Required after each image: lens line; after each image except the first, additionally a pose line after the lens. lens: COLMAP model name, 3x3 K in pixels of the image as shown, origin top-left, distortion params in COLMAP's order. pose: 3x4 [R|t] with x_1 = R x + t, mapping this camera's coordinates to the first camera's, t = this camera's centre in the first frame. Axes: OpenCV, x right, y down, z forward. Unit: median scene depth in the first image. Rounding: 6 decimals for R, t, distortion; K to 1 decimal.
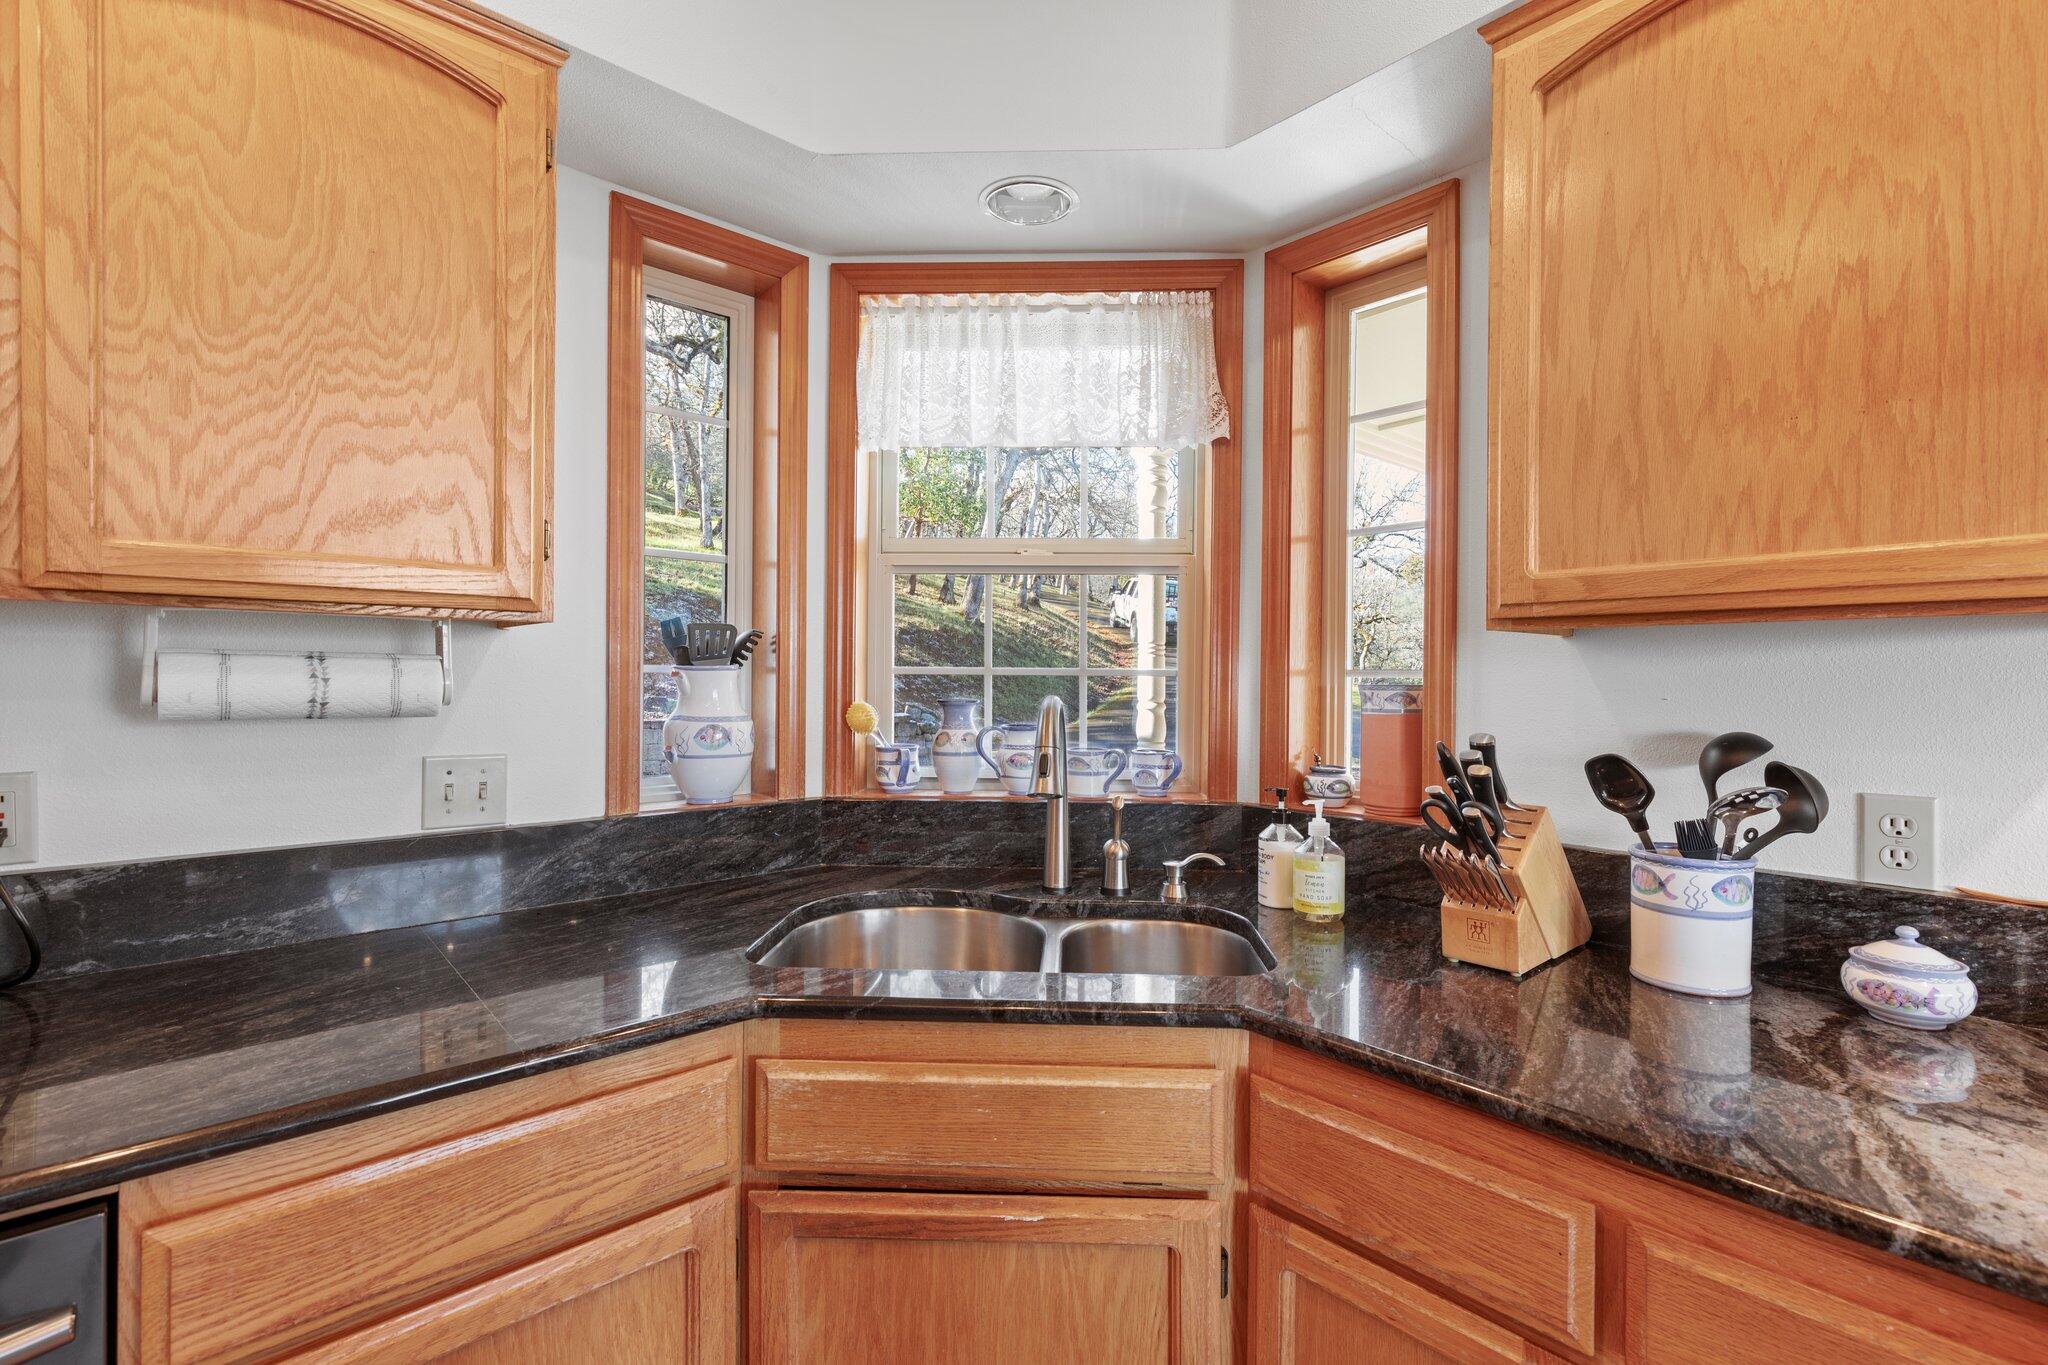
lens RADIAL K [[910.1, 0, 1037.9], [0, 910.1, 683.6], [0, 0, 1]] dist [0.004704, -0.001318]
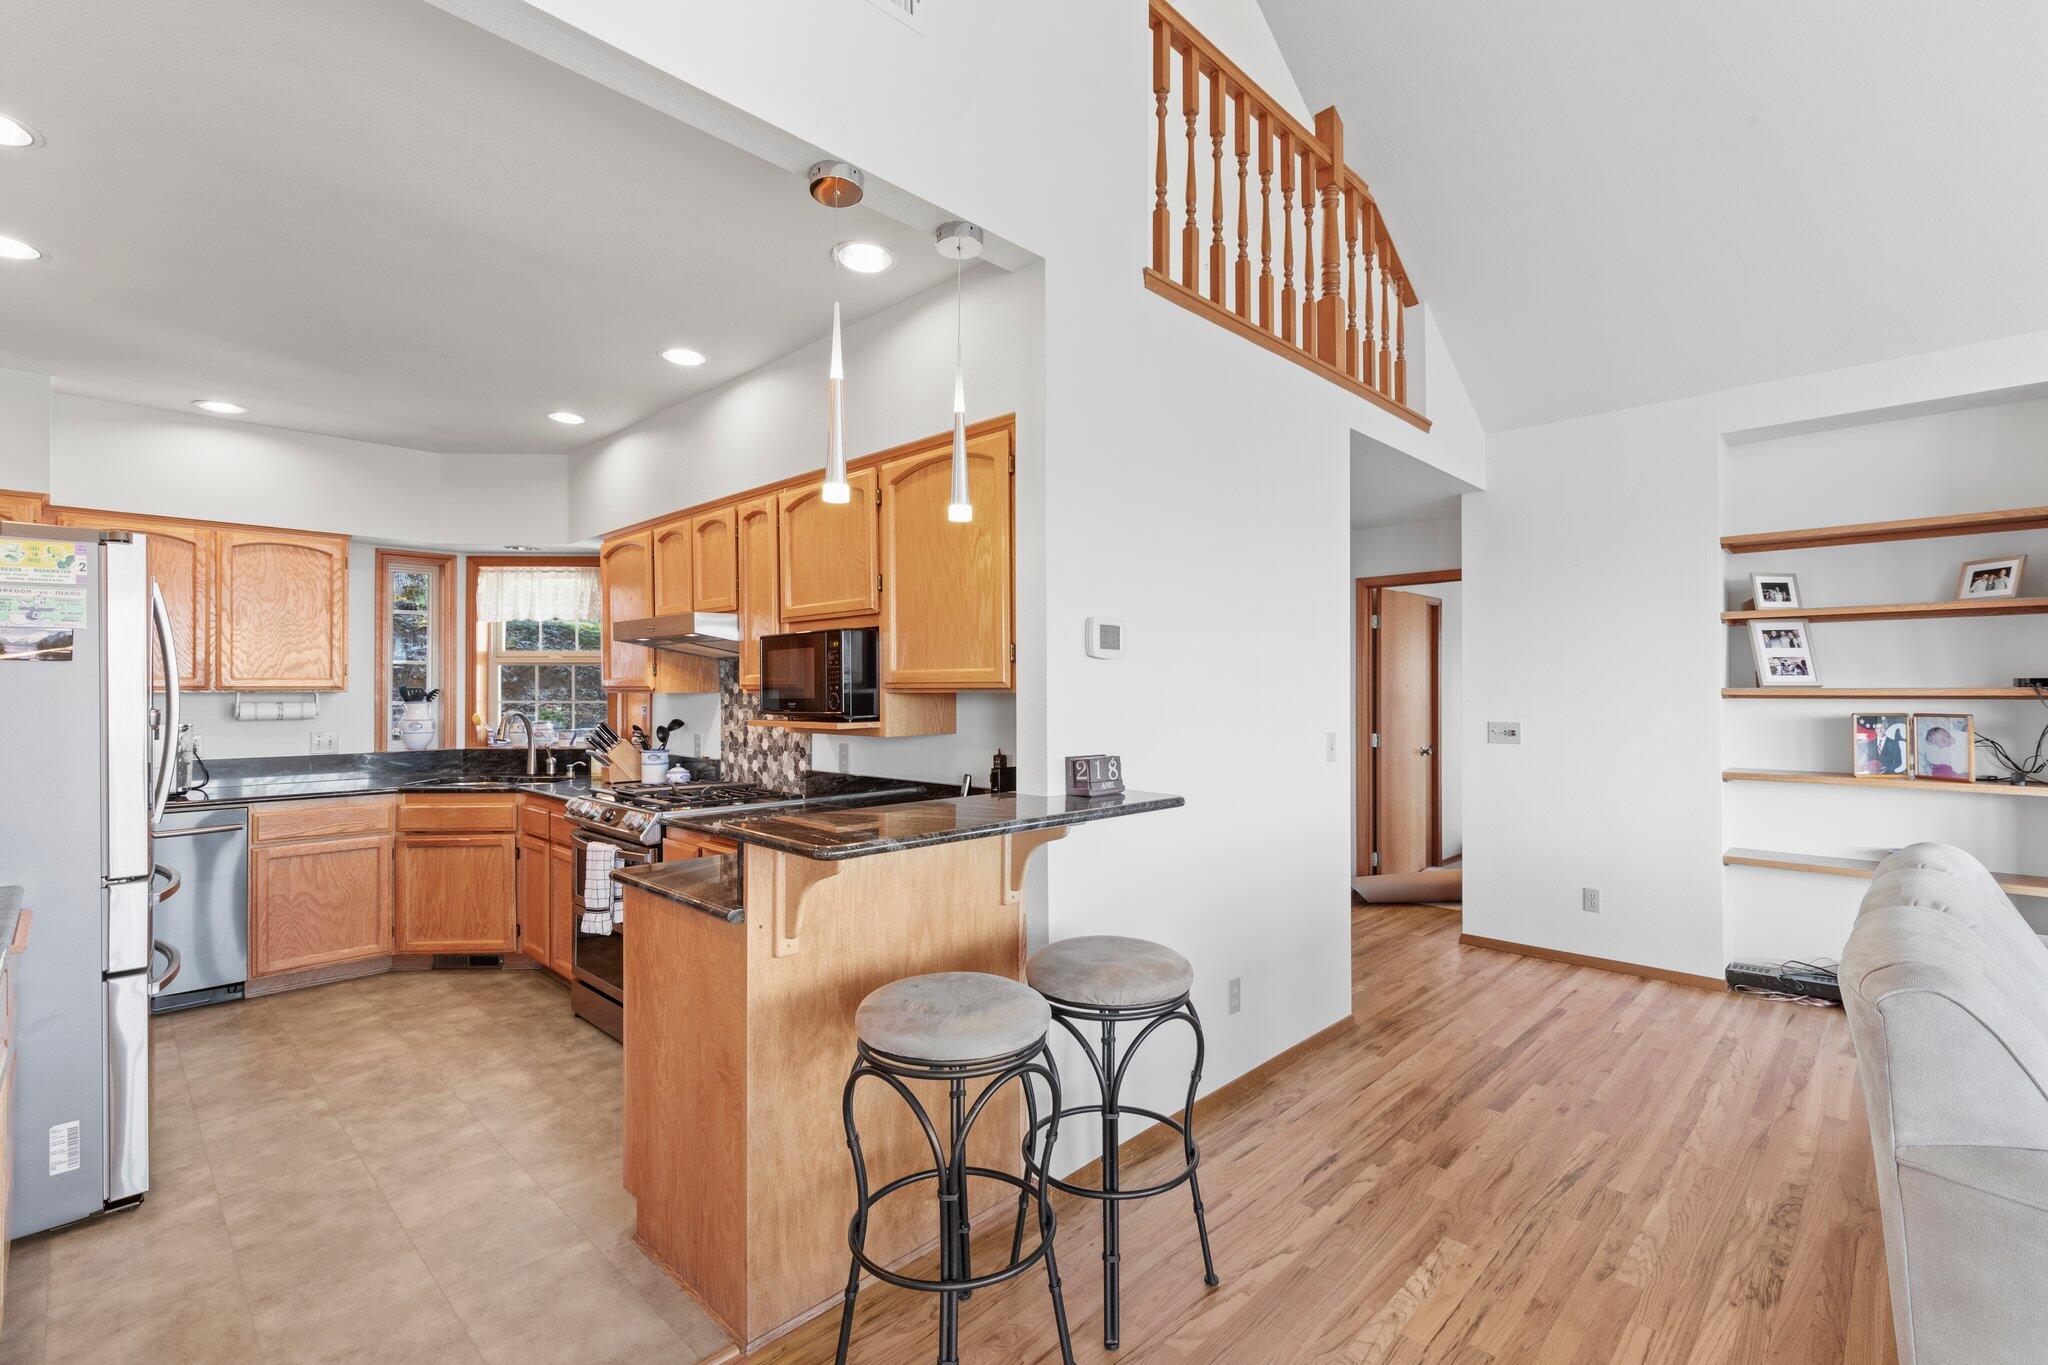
lens RADIAL K [[910.1, 0, 1037.9], [0, 910.1, 683.6], [0, 0, 1]] dist [0.004704, -0.001318]
pose [[0.997527, -0.008234, 0.069801, 2.242059], [0.009106, 0.999884, -0.012180, -0.038087], [-0.069692, 0.012785, 0.997487, -3.226216]]
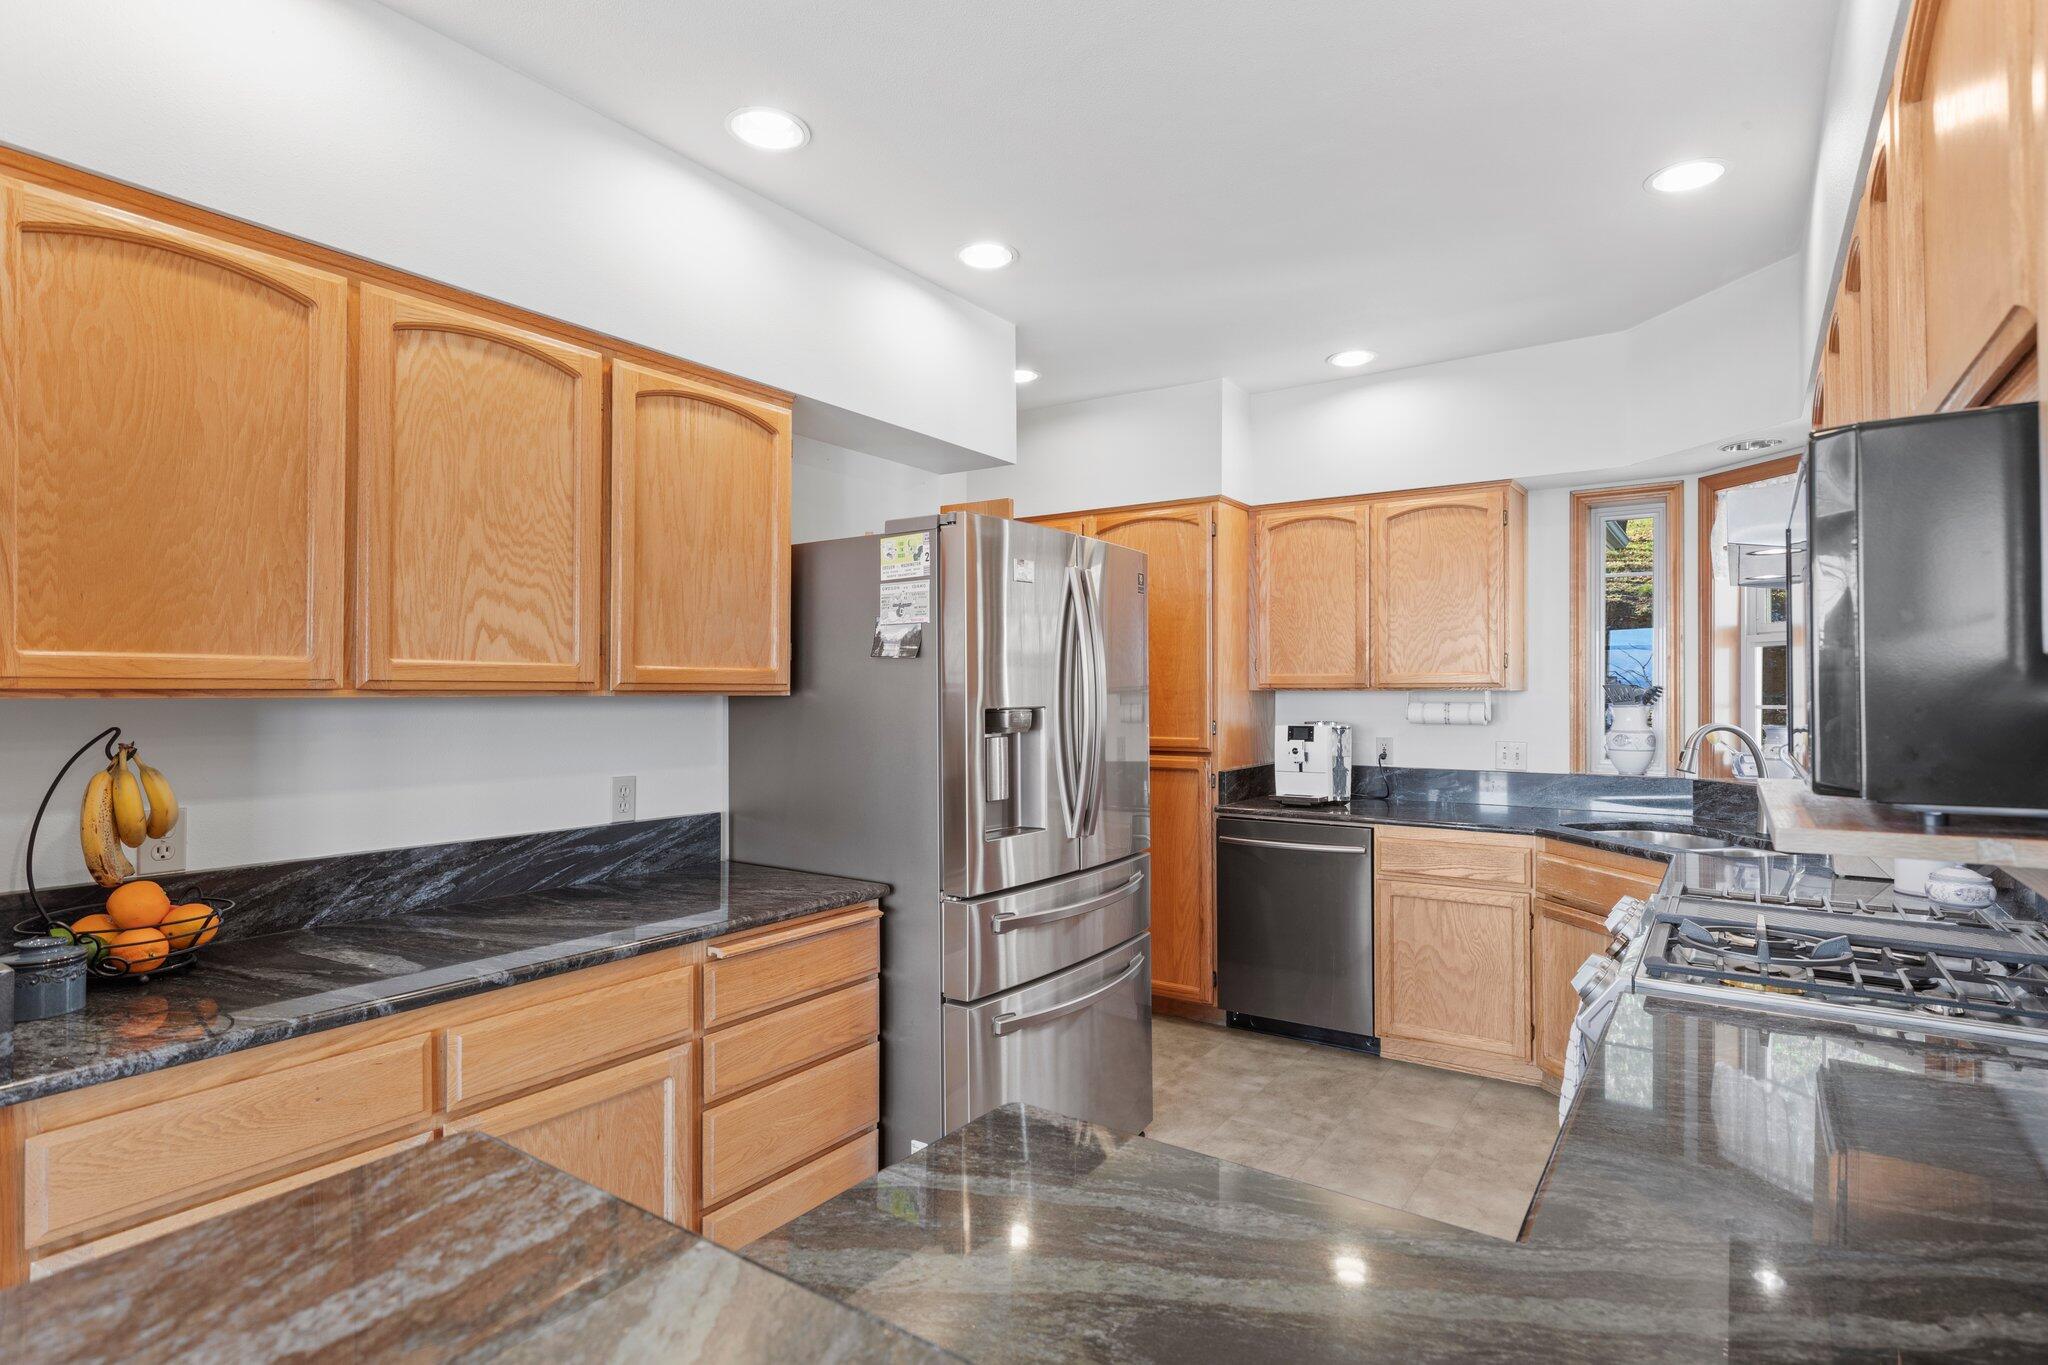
lens RADIAL K [[1033.0, 0, 1045.8], [0, 1033.0, 683.6], [0, 0, 1]] dist [-0.001499, -0.000484]
pose [[0.238356, -0.011501, -0.971110, 2.428189], [-0.003807, 0.999911, -0.012777, -0.050602], [0.971170, 0.006742, 0.238291, -1.218491]]
